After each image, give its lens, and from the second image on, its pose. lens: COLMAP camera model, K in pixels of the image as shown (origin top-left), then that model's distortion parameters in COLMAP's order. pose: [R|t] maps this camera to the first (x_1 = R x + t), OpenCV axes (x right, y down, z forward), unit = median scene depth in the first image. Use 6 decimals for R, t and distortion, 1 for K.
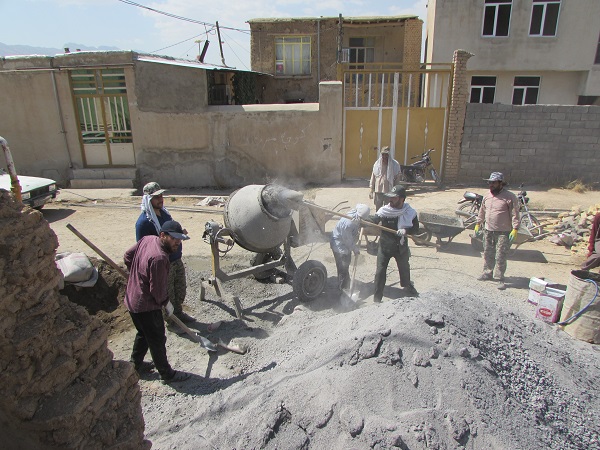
lens RADIAL K [[428.4, 0, 301.7], [0, 428.4, 226.2], [0, 0, 1]] dist [-0.033256, -0.002509]
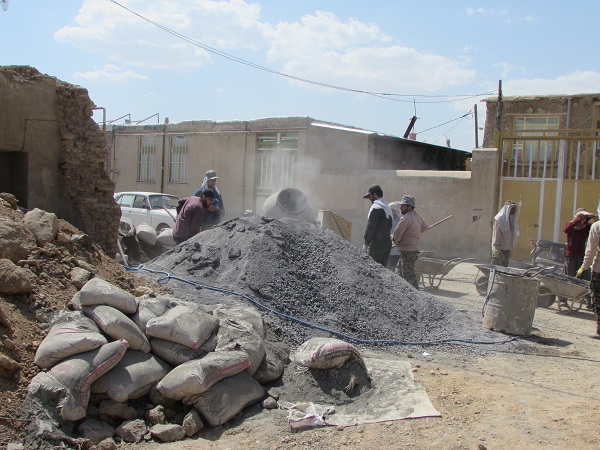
lens RADIAL K [[624.6, 0, 295.4], [0, 624.6, 223.3], [0, 0, 1]] dist [-0.040647, 0.000000]
pose [[0.843467, 0.087971, -0.529929, 0.435886], [-0.230463, 0.950359, -0.209055, 0.184760], [0.485232, 0.298460, 0.821871, -0.246206]]
